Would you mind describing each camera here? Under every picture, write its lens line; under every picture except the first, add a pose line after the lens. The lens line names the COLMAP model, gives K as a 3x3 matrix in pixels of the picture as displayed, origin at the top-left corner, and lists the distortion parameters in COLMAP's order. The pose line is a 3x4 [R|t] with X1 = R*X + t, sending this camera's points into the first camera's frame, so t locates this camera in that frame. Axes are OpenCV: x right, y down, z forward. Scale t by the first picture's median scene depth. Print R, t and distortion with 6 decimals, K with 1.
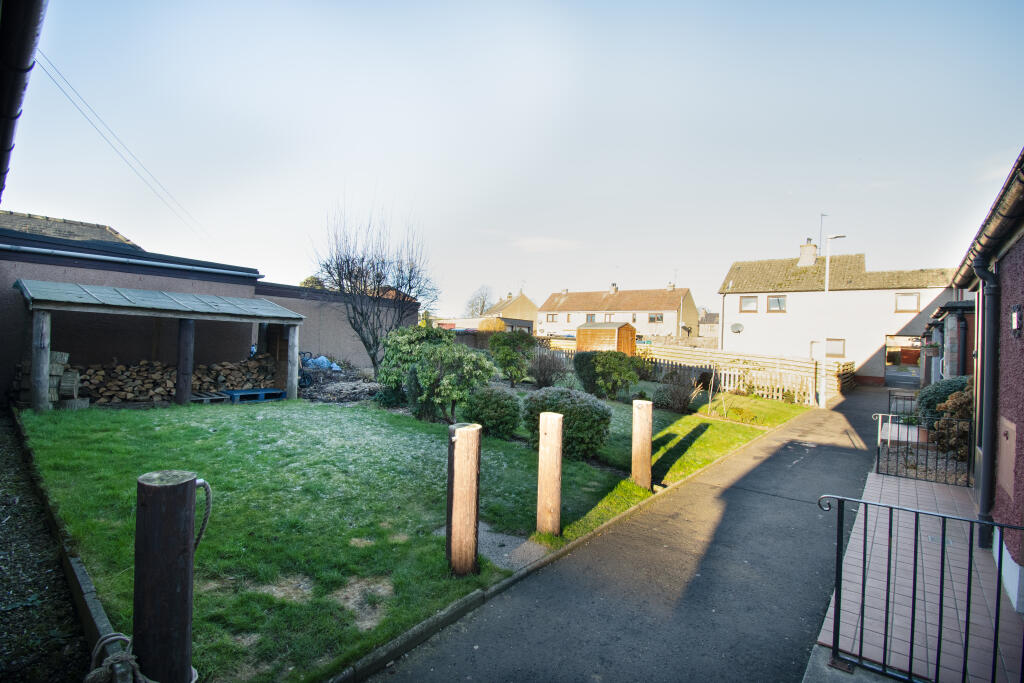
lens RADIAL K [[454.3, 0, 512.0], [0, 454.3, 341.5], [0, 0, 1]] dist [0.001603, 0.000077]
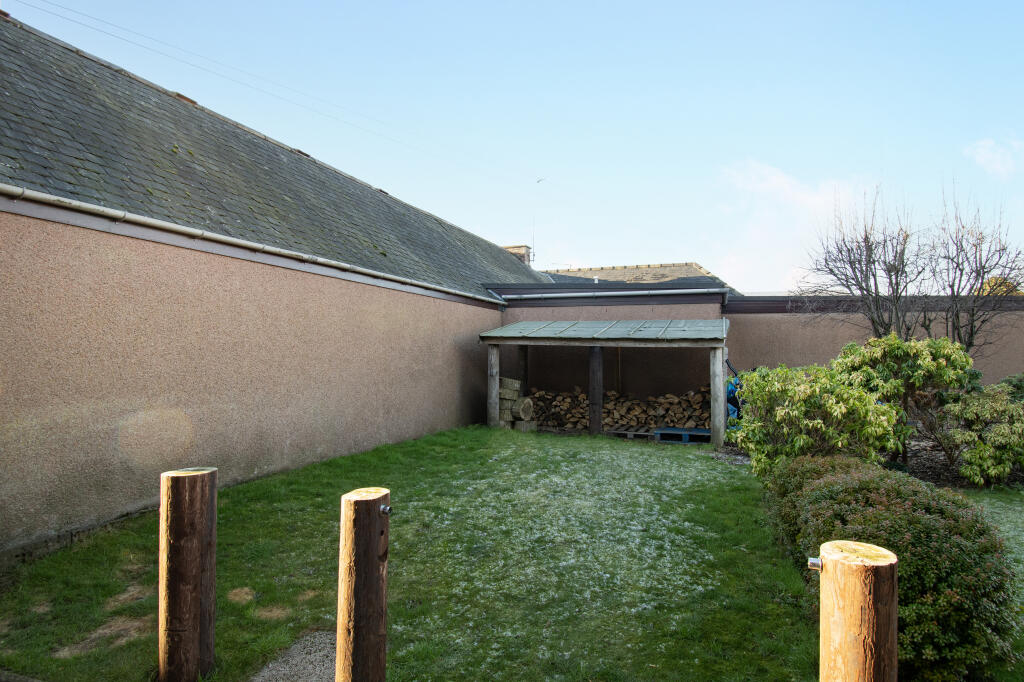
lens RADIAL K [[558.8, 0, 512.0], [0, 558.8, 341.0], [0, 0, 1]] dist [-0.003765, -0.001085]
pose [[0.380237, -0.060071, -0.922936, 0.285416], [0.001480, 0.997927, -0.064342, 0.012994], [0.924888, 0.023099, 0.379538, 0.354130]]
